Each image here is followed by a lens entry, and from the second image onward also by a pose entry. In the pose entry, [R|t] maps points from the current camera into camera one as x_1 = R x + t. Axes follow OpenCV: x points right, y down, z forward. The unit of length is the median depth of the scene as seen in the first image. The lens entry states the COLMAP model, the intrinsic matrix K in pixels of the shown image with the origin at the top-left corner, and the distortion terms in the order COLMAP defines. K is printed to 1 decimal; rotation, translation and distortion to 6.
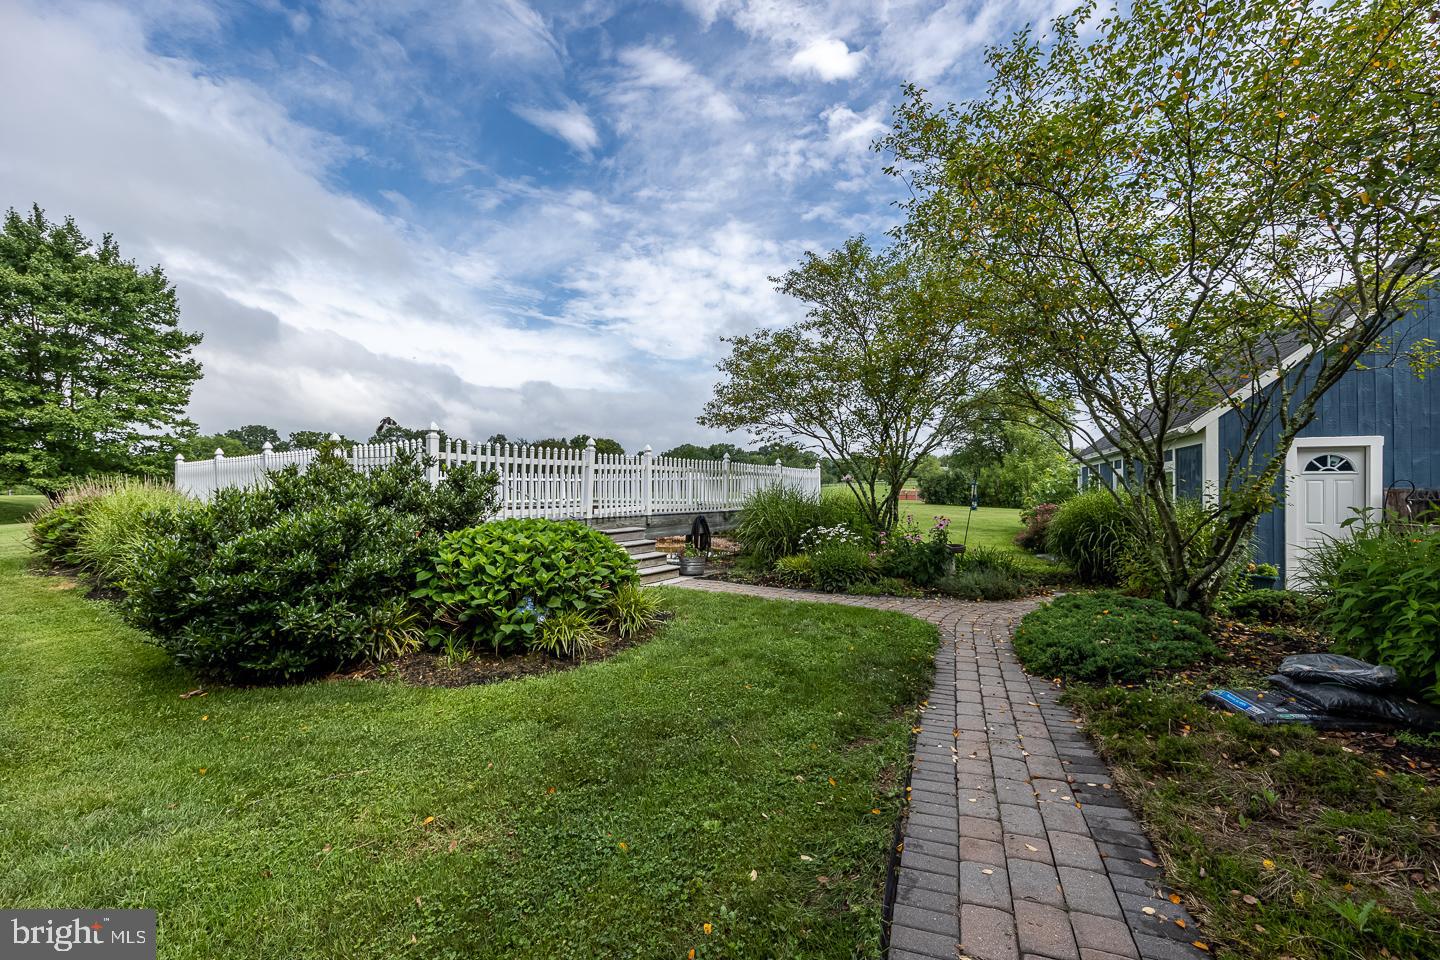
lens RADIAL K [[586.6, 0, 722.6], [0, 586.6, 485.8], [0, 0, 1]] dist [-0.003263, -0.000753]
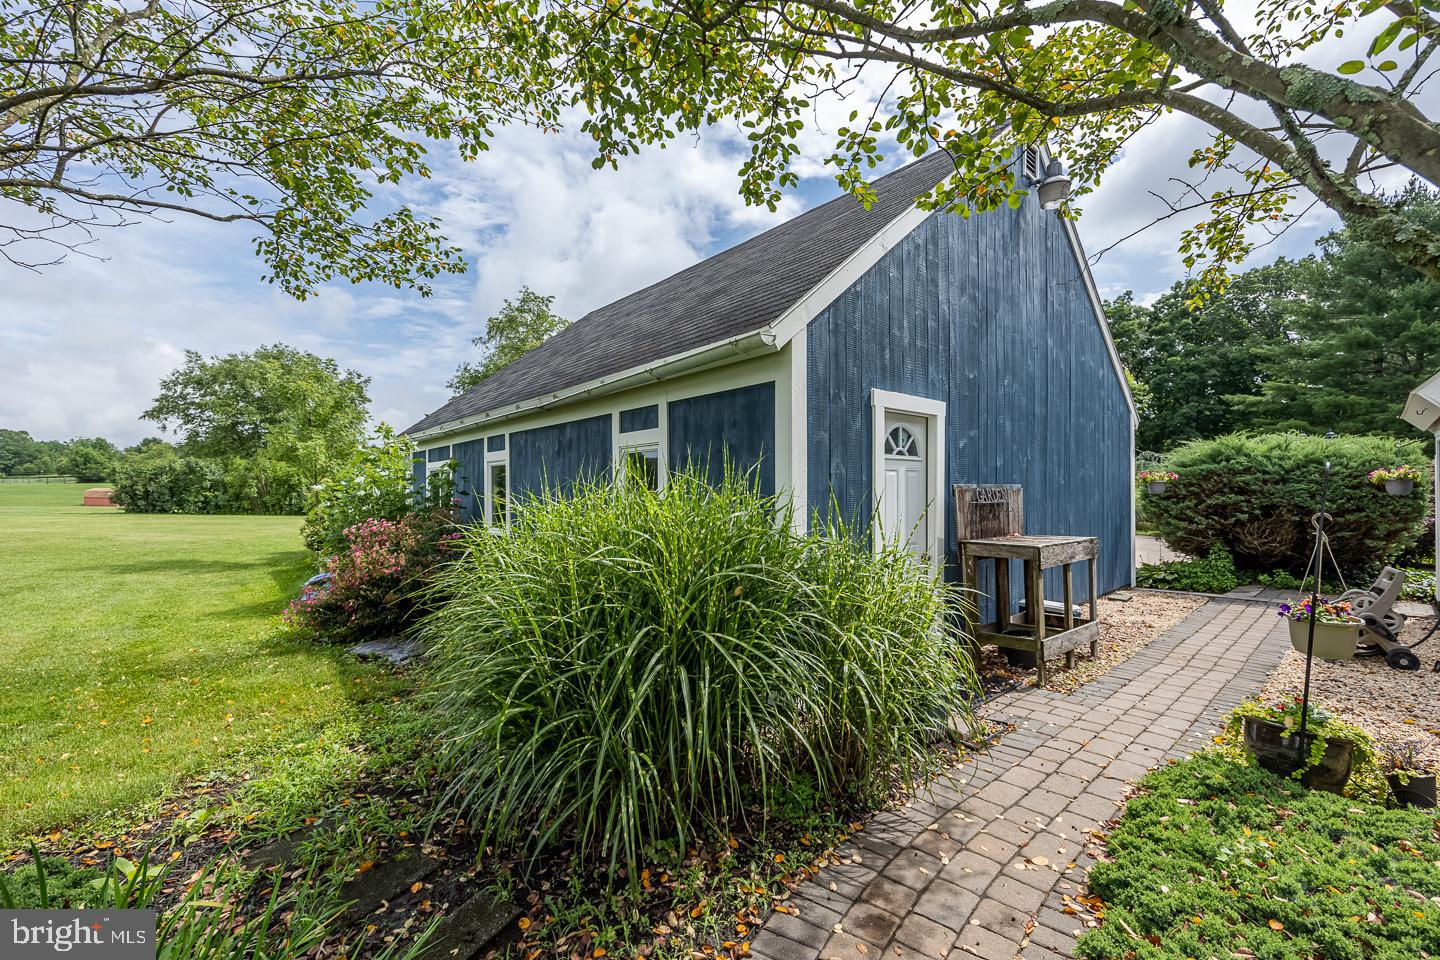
lens RADIAL K [[586.6, 0, 722.7], [0, 586.6, 487.3], [0, 0, 1]] dist [-0.003263, -0.000753]
pose [[0.452386, -0.002399, 0.891819, 0.369990], [-0.001580, 0.999993, 0.003492, 0.004233], [-0.891821, -0.002989, 0.452379, 0.747005]]
